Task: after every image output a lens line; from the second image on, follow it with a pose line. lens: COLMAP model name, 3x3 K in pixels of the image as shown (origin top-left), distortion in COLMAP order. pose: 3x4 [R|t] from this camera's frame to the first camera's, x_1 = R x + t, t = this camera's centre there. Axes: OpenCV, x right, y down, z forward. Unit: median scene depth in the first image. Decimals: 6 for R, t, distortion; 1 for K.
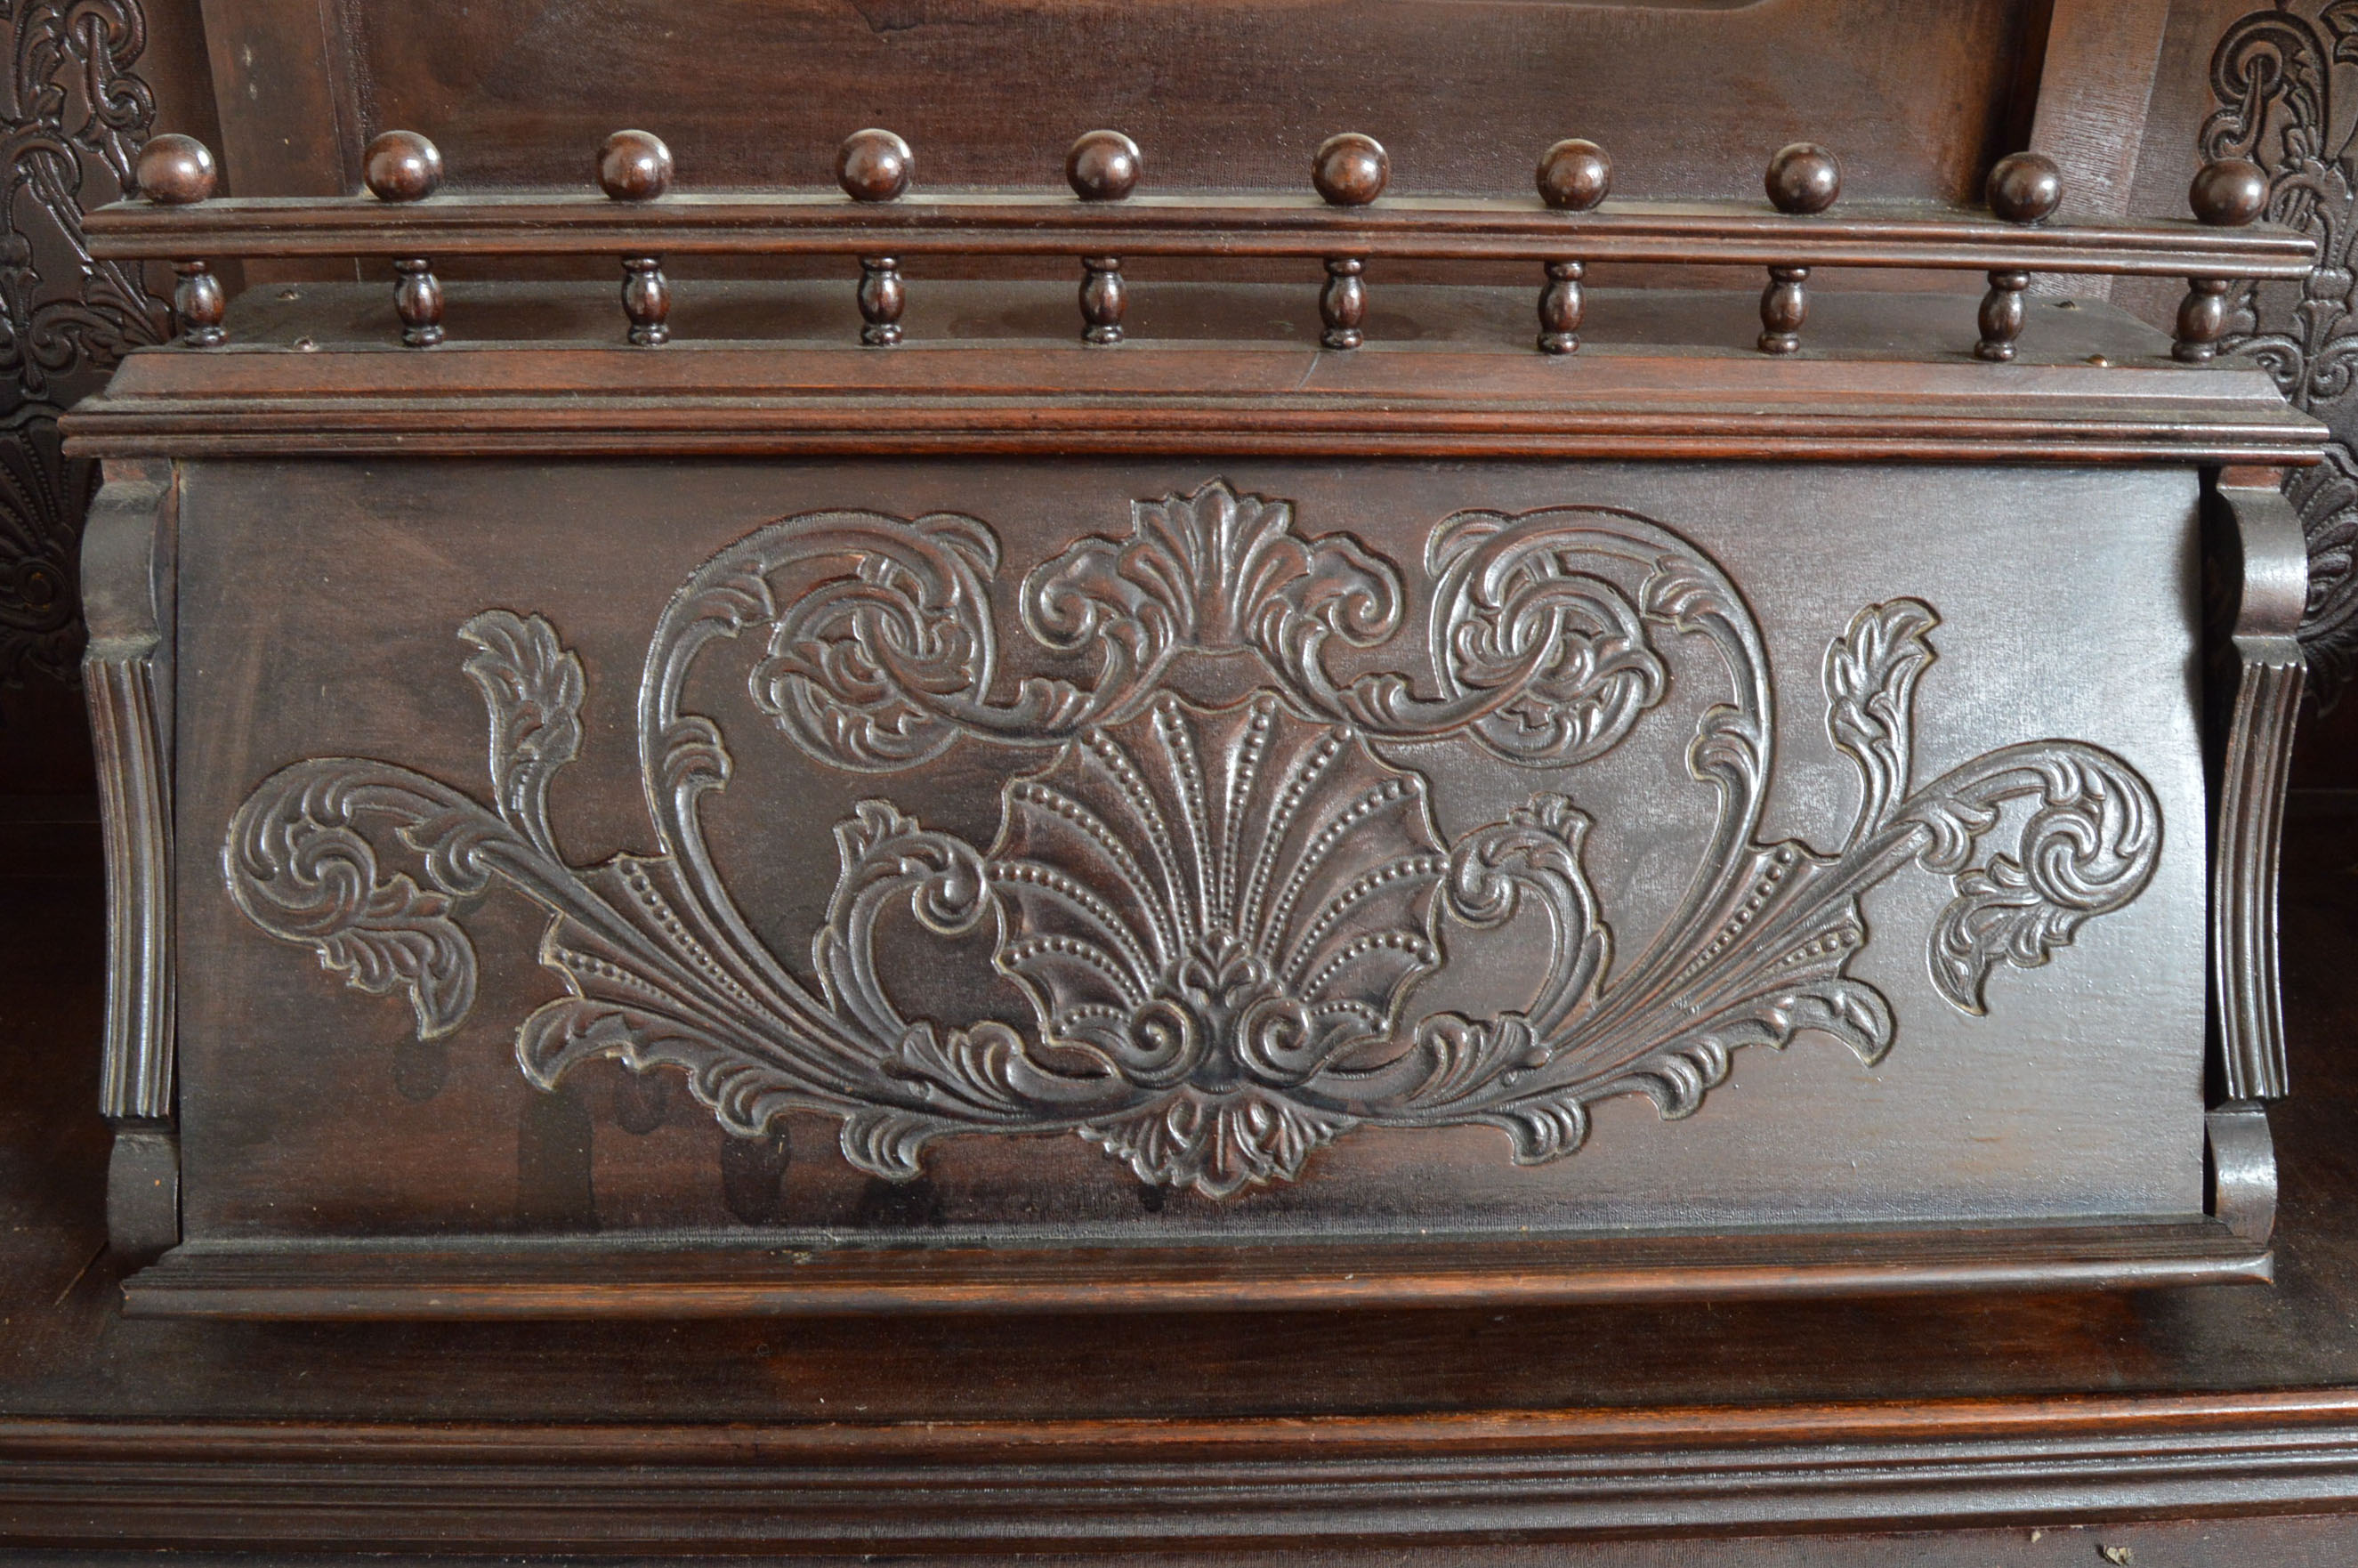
lens RADIAL K [[2094.9, 0, 1167.4], [0, 2094.9, 793.8], [0, 0, 1]] dist [-0.090254, 0.023191]
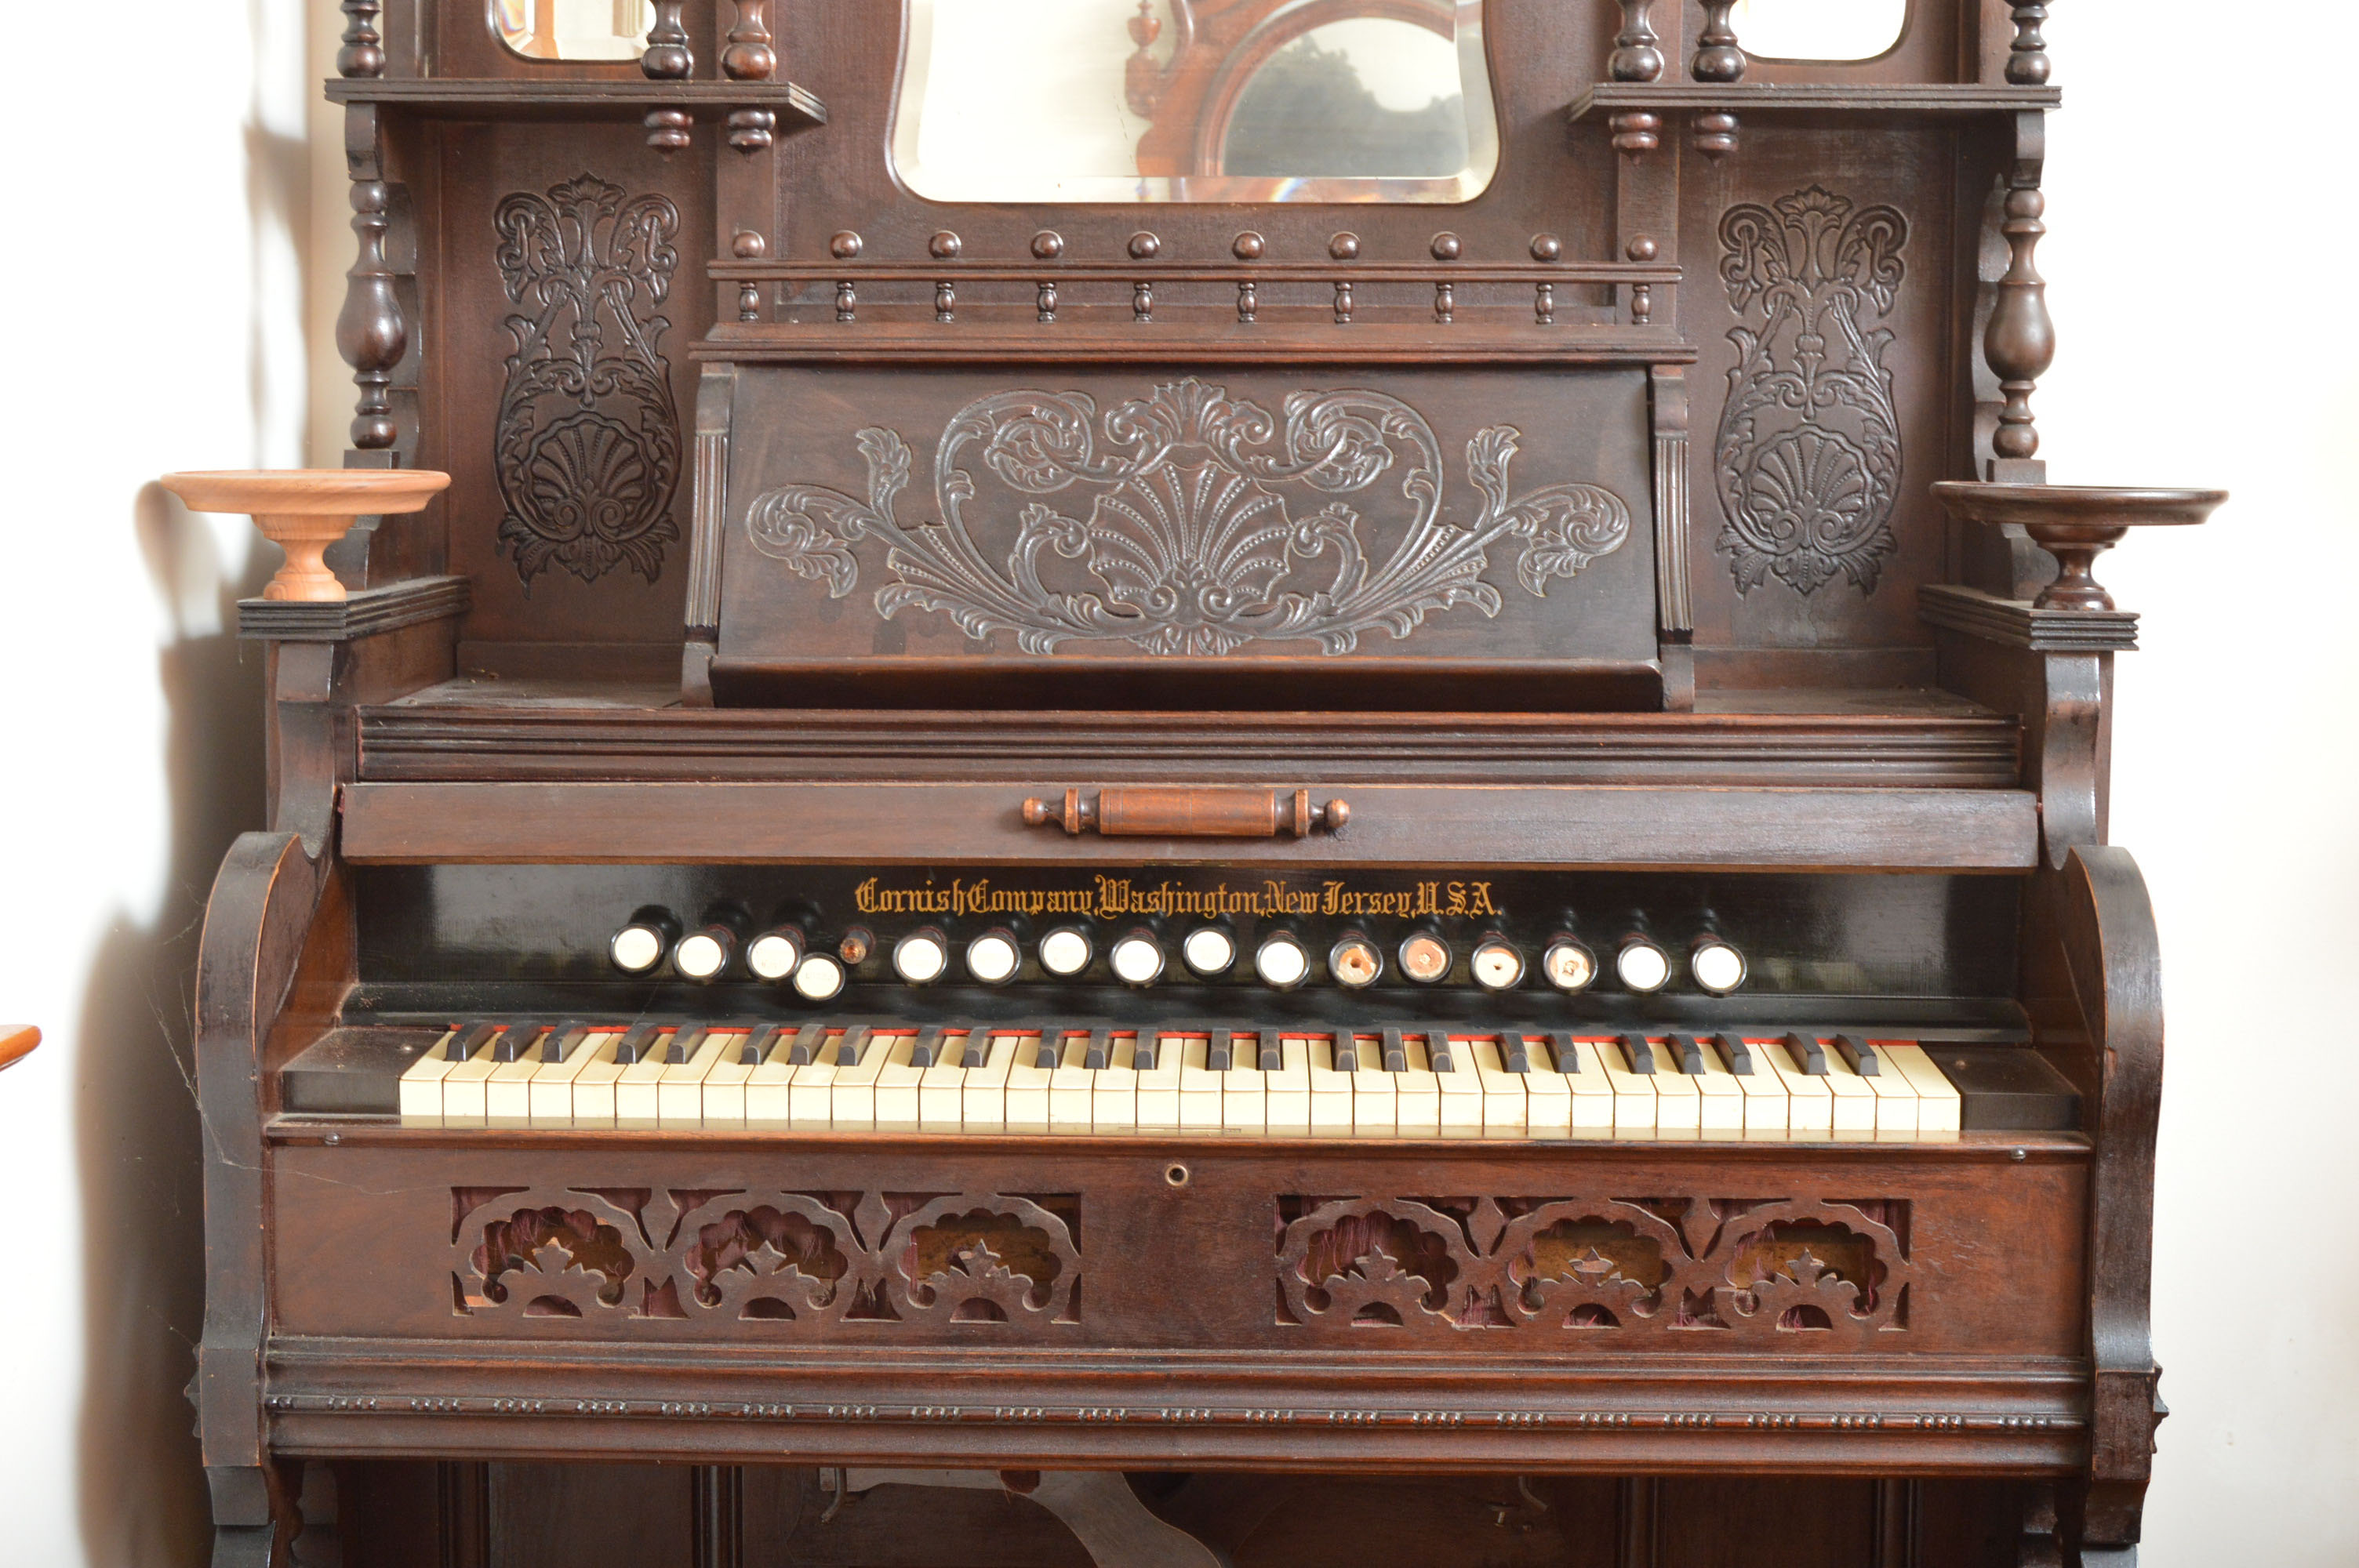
lens RADIAL K [[3975.4, 0, 1199.4], [0, 3975.4, 794.3], [0, 0, 1]] dist [-0.041409, 0.000000]
pose [[0.998655, -0.005682, -0.051534, 0.252418], [-0.013413, 0.931820, -0.362672, 1.846768], [0.050082, 0.362875, 0.930491, -2.862292]]
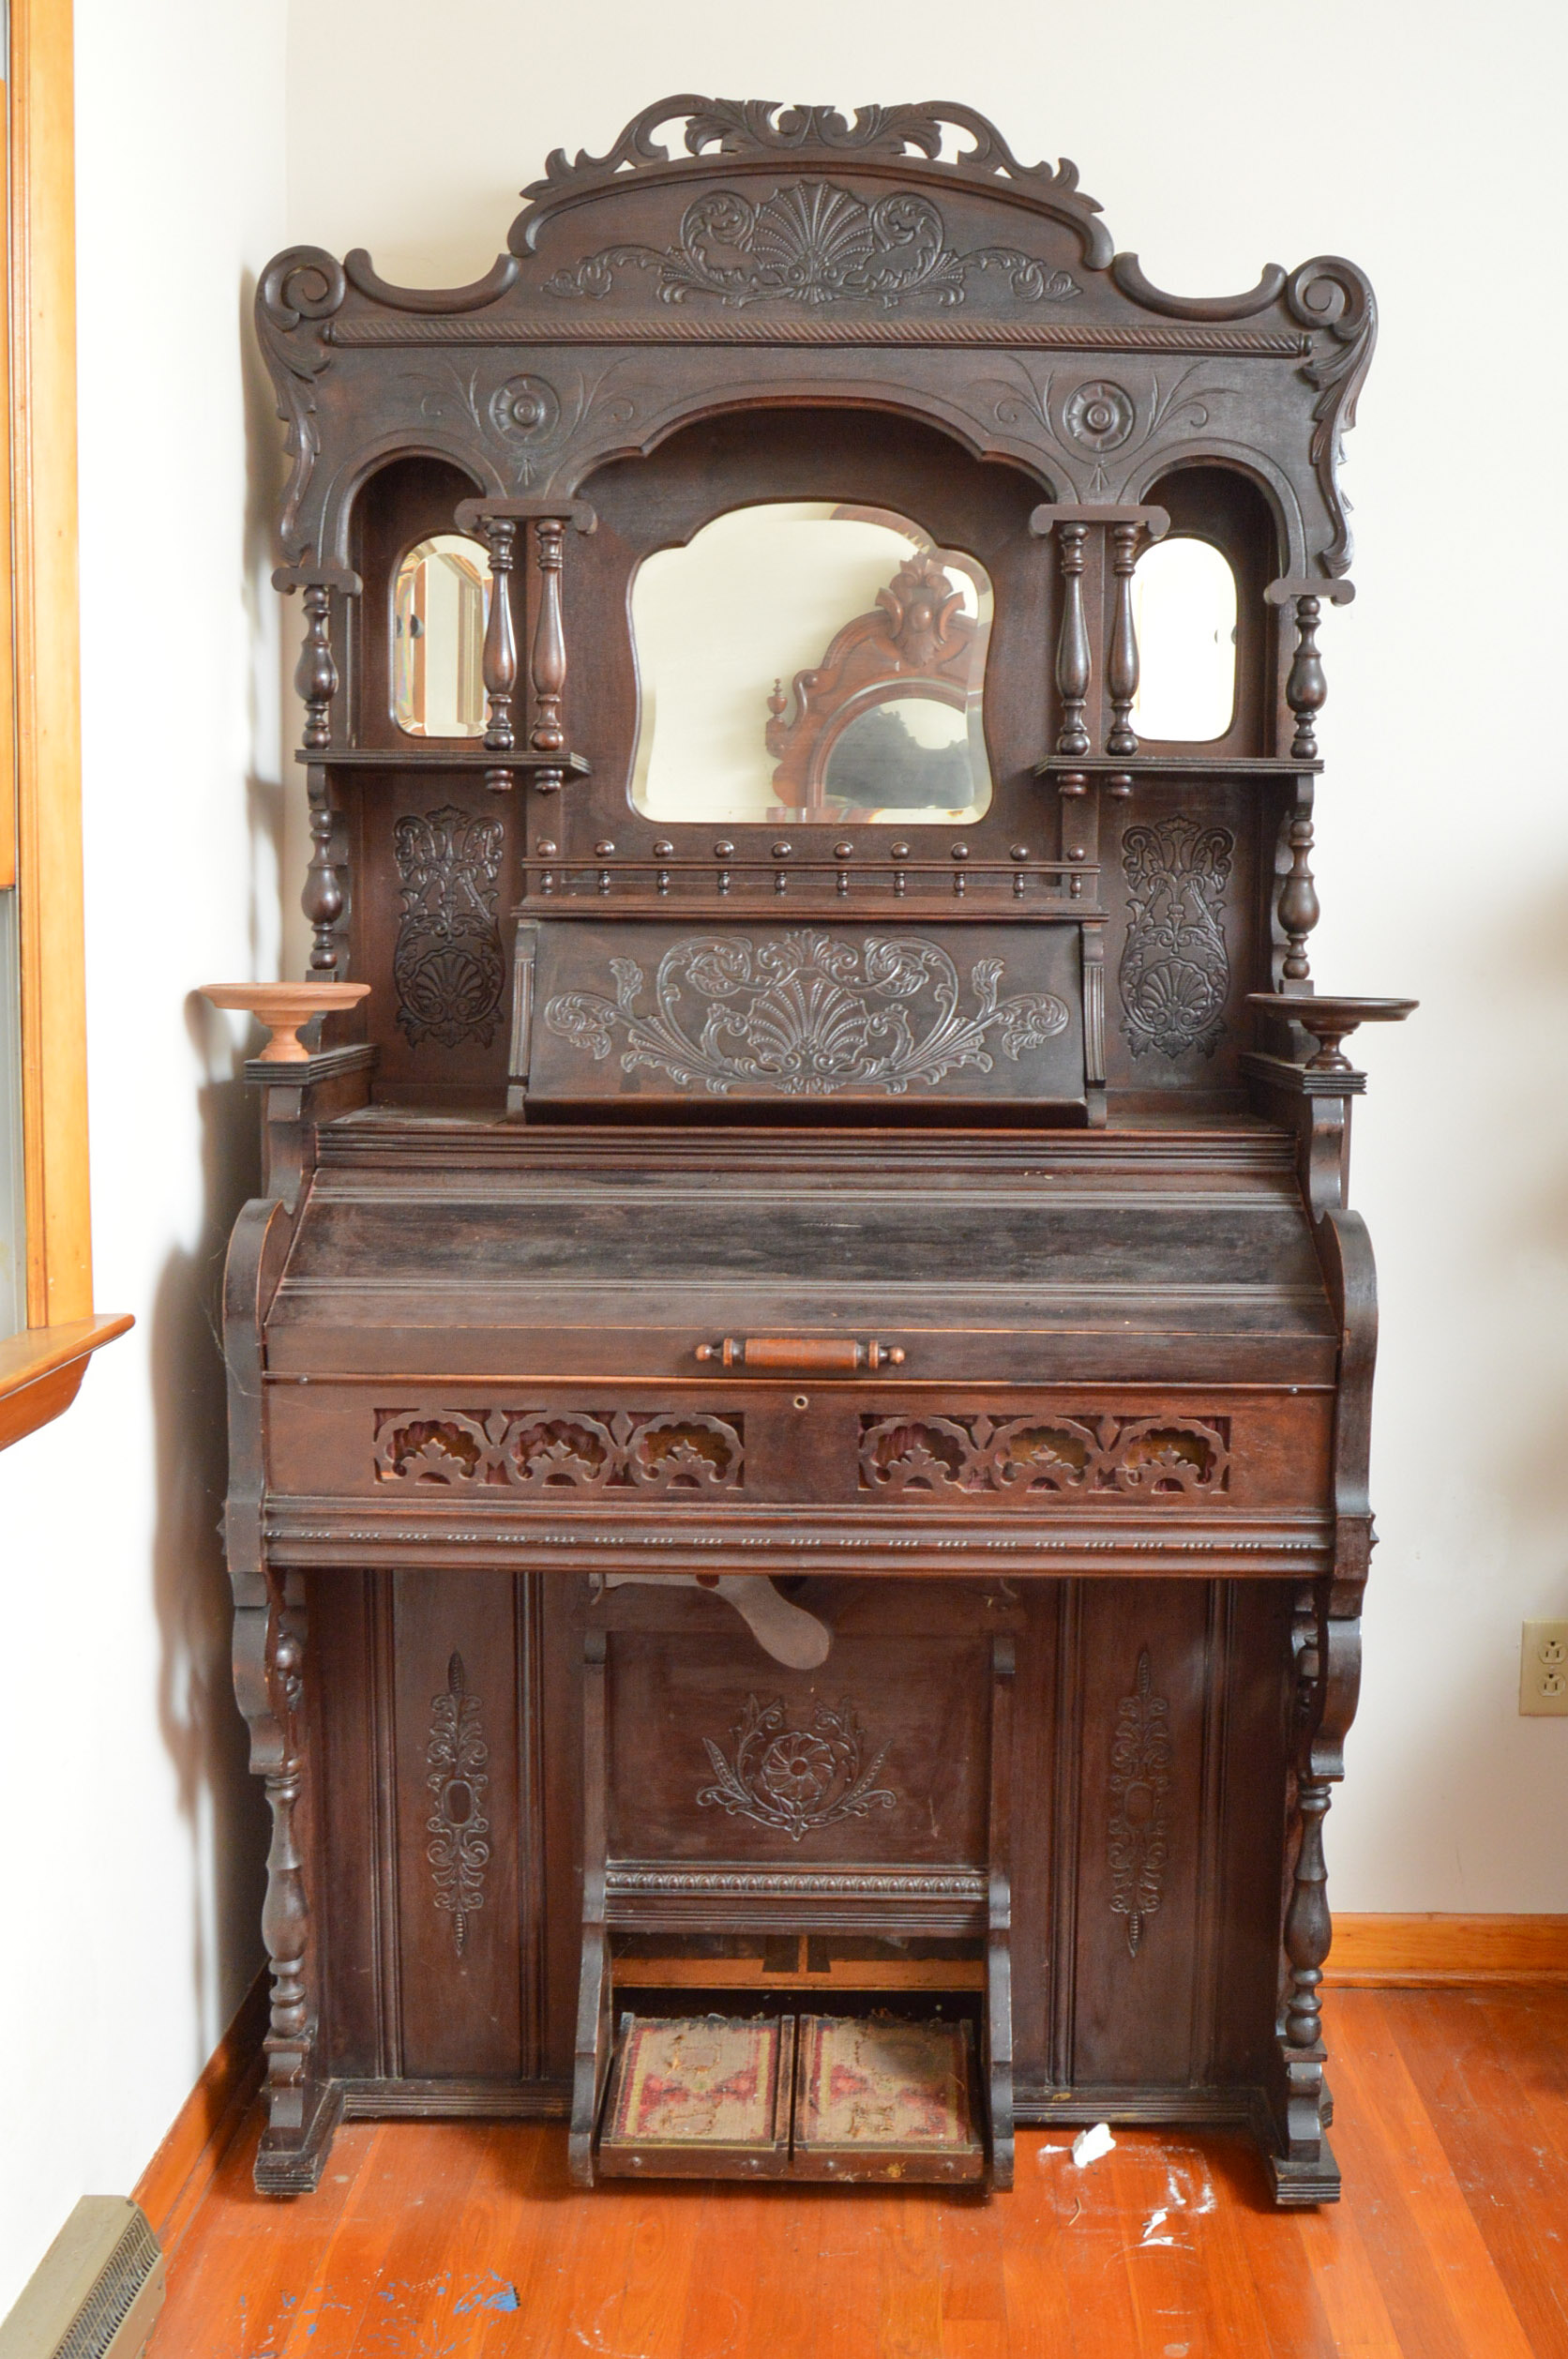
lens RADIAL K [[2447.9, 0, 852.4], [0, 2447.9, 1214.2], [0, 0, 1]] dist [-0.082648, 0.000000]
pose [[0.999459, -0.002237, -0.032823, 0.248445], [-0.009162, 0.939295, -0.342989, 1.884912], [0.031598, 0.343104, 0.938766, -3.031211]]
